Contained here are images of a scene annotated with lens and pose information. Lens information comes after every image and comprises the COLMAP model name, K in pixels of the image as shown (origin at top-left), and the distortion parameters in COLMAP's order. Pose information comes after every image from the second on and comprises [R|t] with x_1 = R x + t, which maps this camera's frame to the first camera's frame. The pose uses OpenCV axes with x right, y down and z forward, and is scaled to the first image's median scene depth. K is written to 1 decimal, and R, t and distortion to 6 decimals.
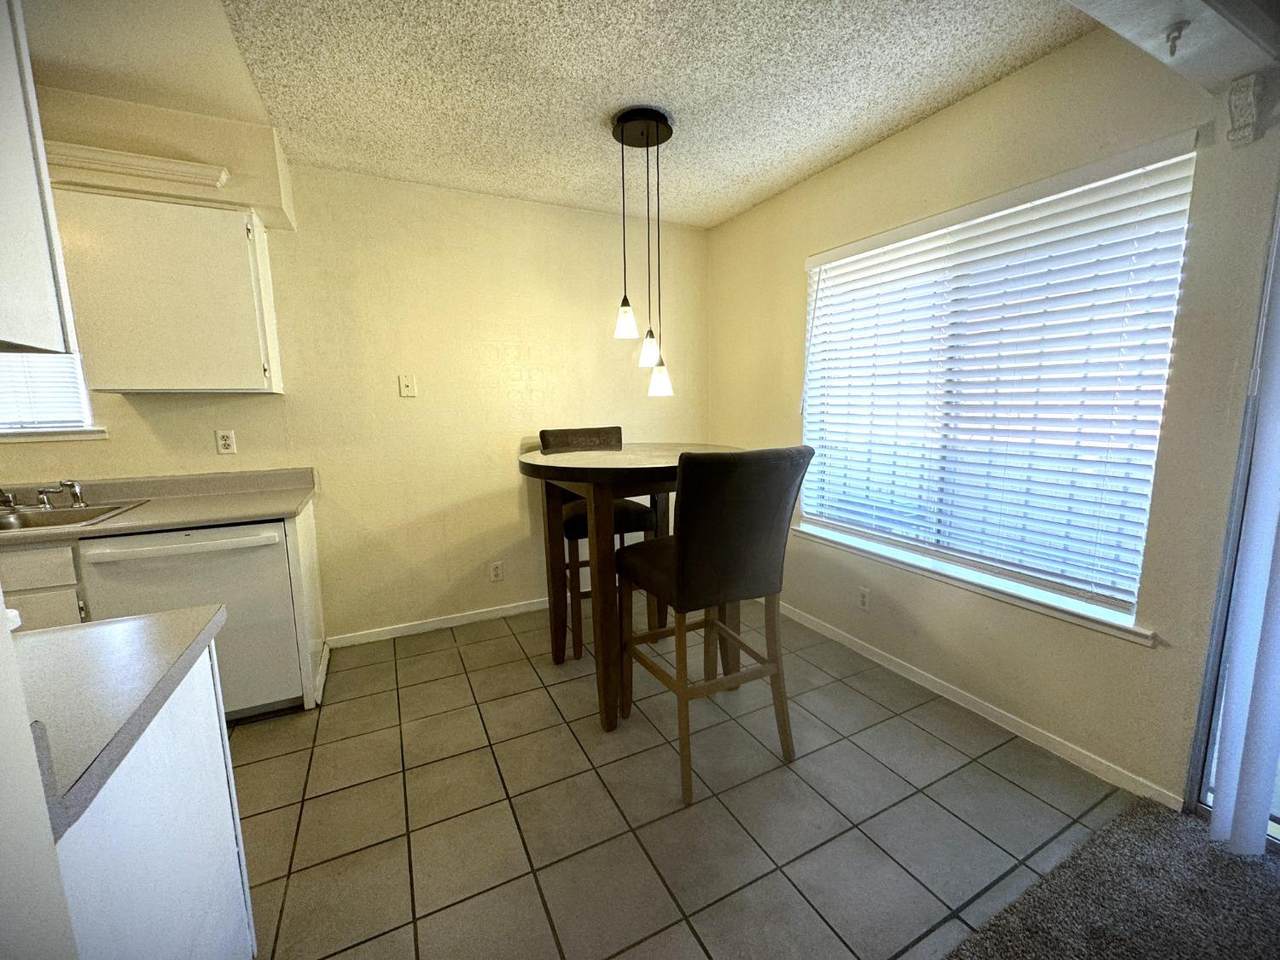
lens RADIAL K [[514.8, 0, 638.6], [0, 514.8, 475.5], [0, 0, 1]] dist [-0.005224, 0.000564]
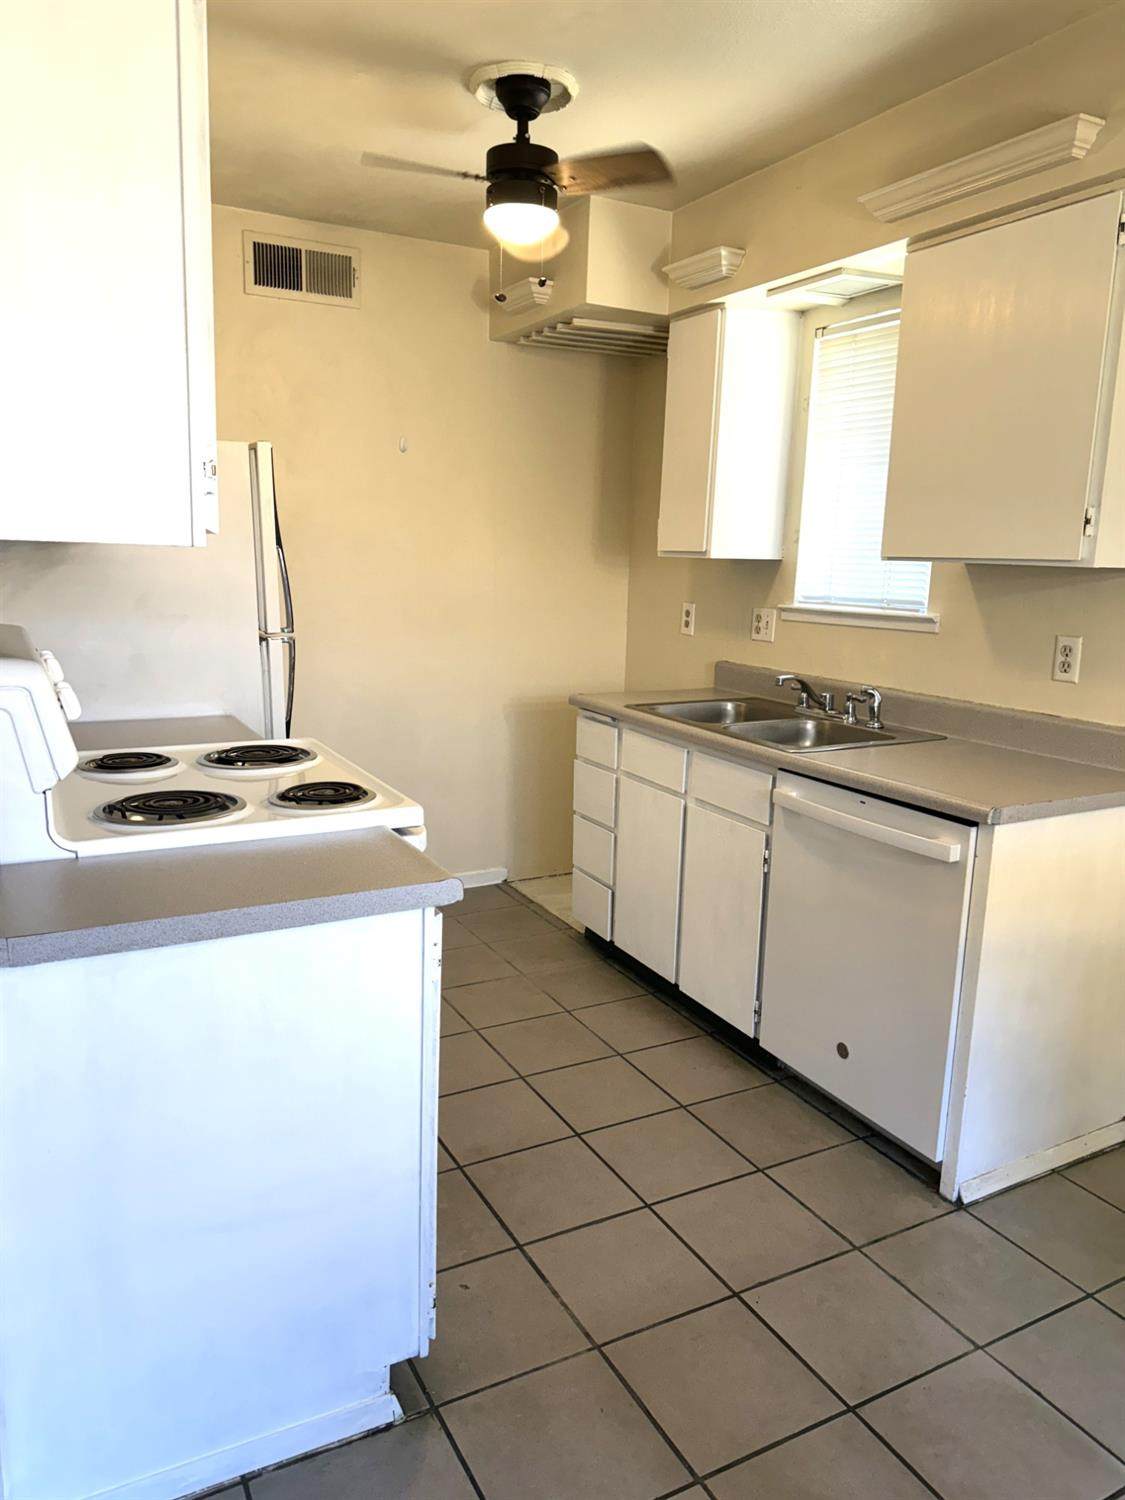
lens RADIAL K [[1073.8, 0, 561.7], [0, 1073.8, 754.3], [0, 0, 1]] dist [-0.002415, -0.005576]
pose [[0.037845, 0.200089, -0.979047, 0.299633], [-0.164449, 0.967638, 0.191400, -0.110842], [0.985659, 0.153760, 0.069524, 0.503612]]
